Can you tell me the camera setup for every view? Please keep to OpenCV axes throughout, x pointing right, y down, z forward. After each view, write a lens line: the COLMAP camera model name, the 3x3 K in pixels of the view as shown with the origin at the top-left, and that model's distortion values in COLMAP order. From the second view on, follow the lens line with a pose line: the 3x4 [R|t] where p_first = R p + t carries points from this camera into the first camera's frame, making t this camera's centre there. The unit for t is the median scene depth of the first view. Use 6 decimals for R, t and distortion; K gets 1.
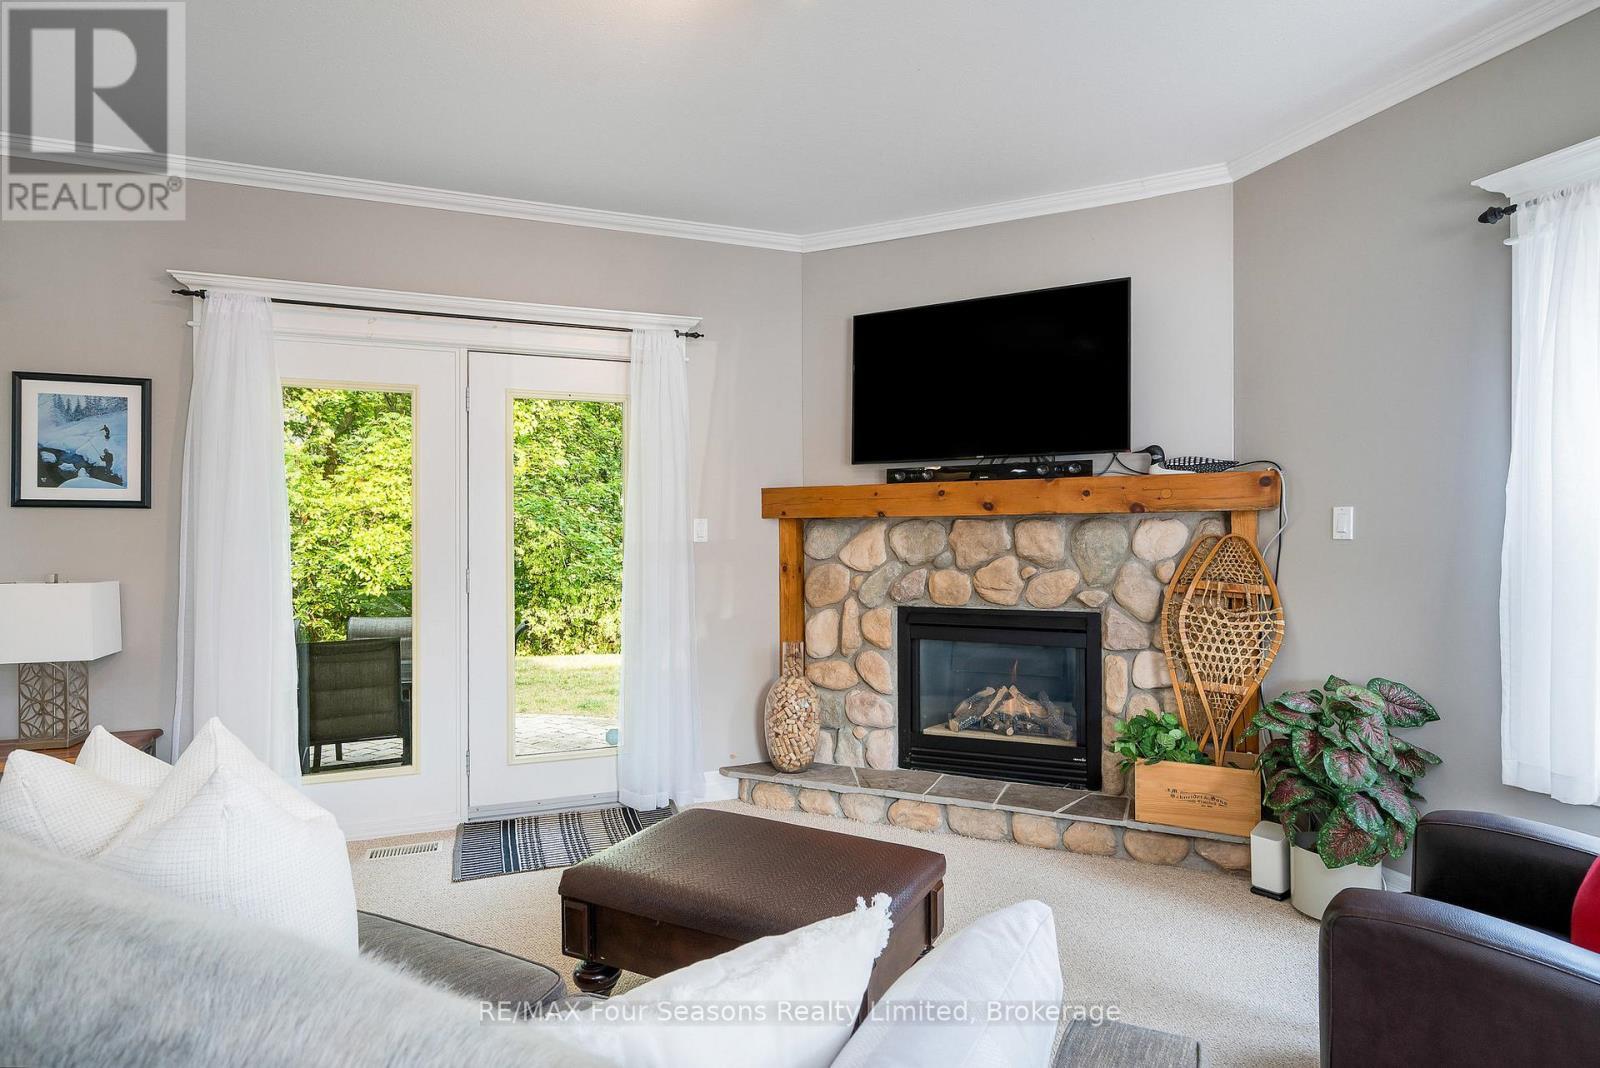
lens RADIAL K [[860.5, 0, 800.0], [0, 860.5, 534.0], [0, 0, 1]] dist [0.003170, 0.000824]
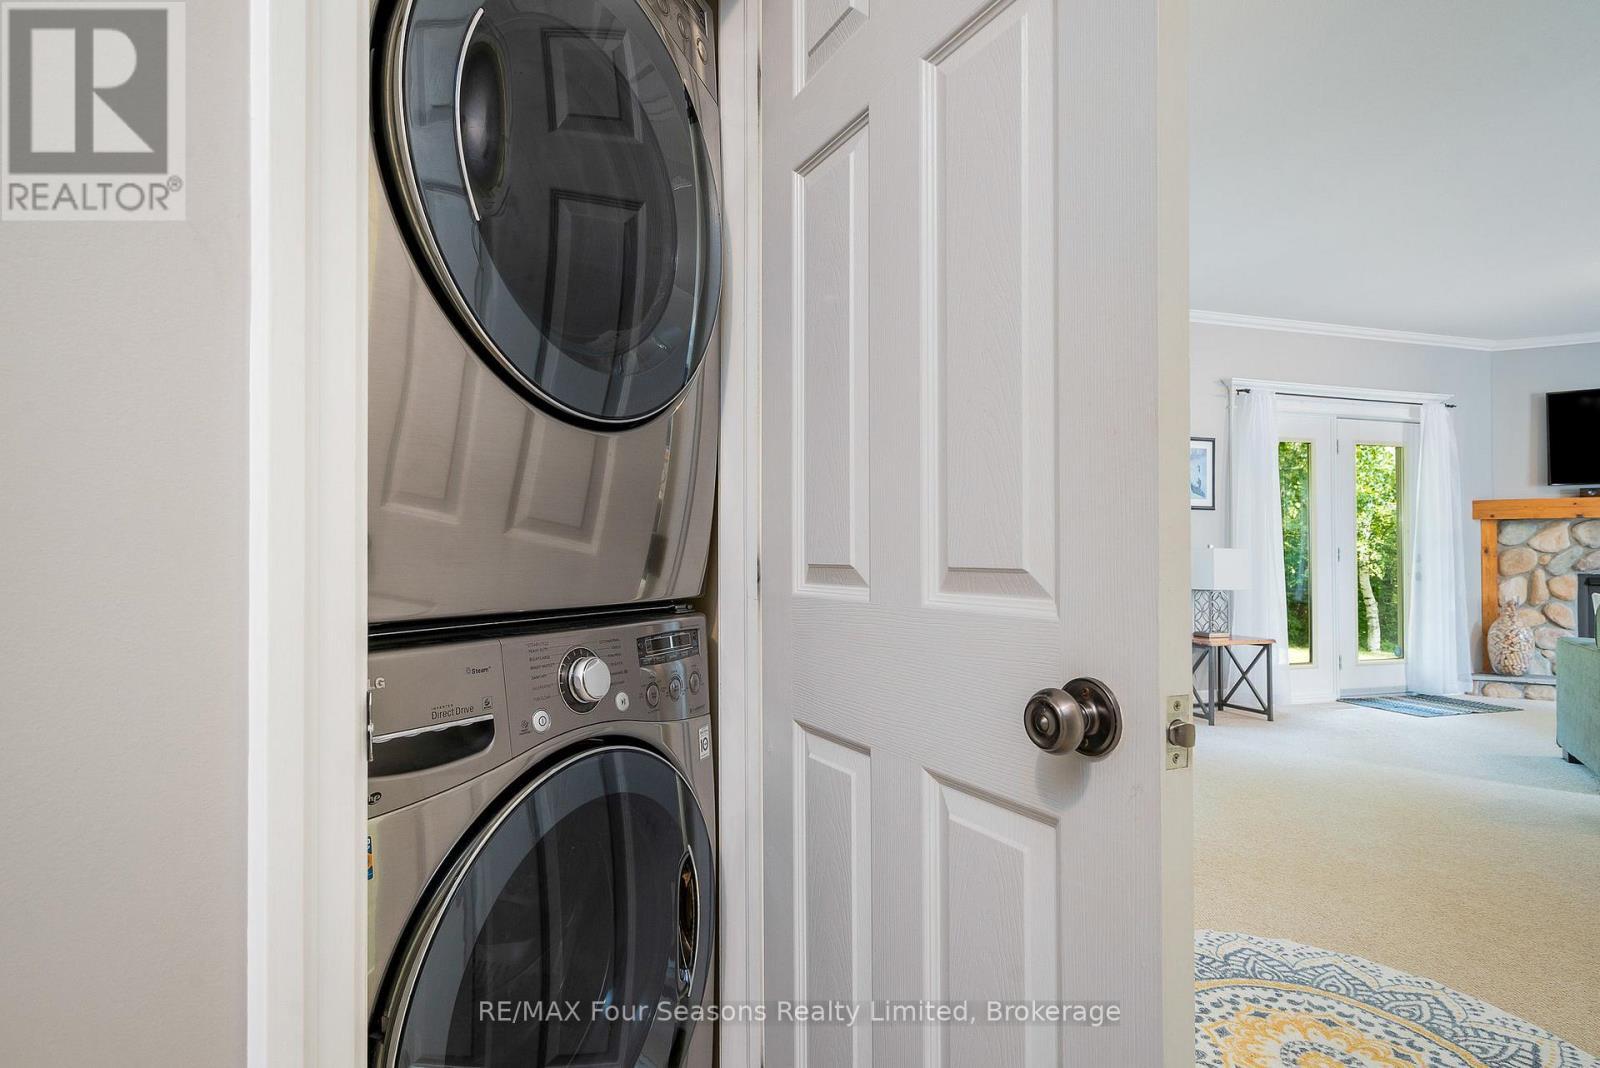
lens RADIAL K [[840.4, 0, 772.1], [0, 840.4, 546.7], [0, 0, 1]] dist [0.004534, 0.001456]
pose [[0.998151, 0.004378, -0.060633, -1.331590], [-0.004744, 0.999971, -0.005897, 0.051152], [0.060605, 0.006174, 0.998143, -0.680742]]
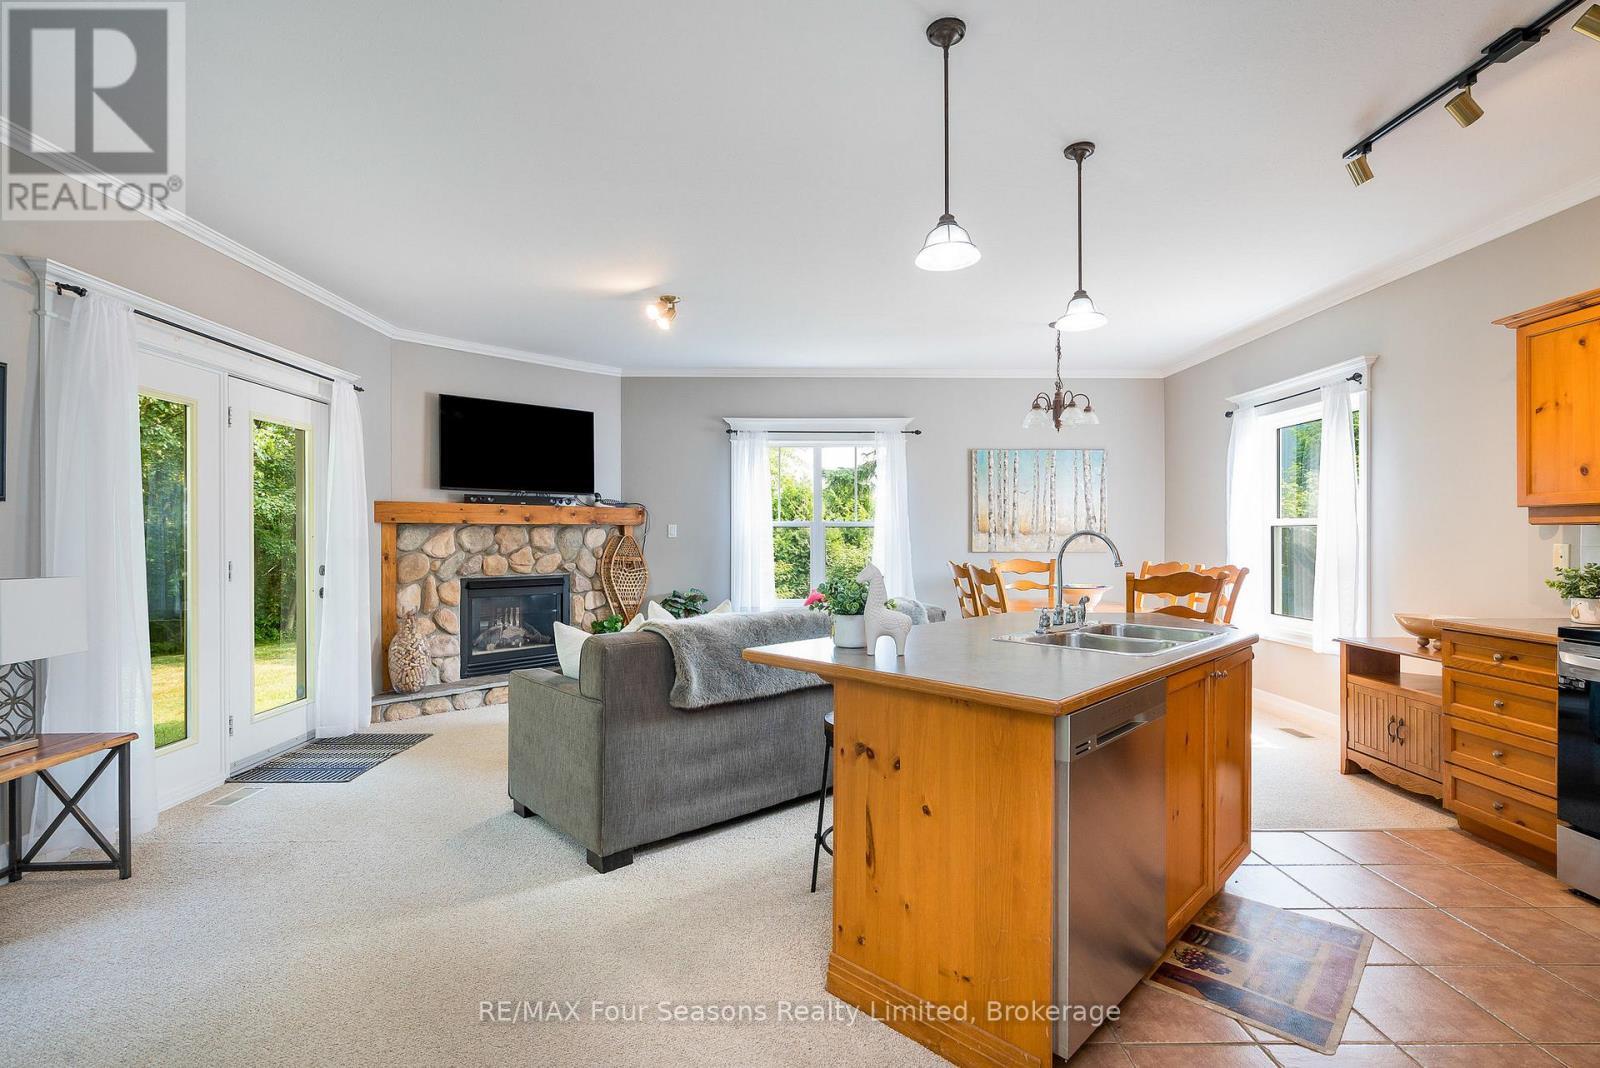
lens RADIAL K [[761.0, 0, 800.0], [0, 761.0, 534.0], [0, 0, 1]] dist [-0.001267, 0.000064]
pose [[0.331395, 0.007125, 0.943465, -1.059902], [-0.004610, 0.999972, -0.005933, 0.005486], [-0.943481, -0.002383, 0.331418, -0.076058]]
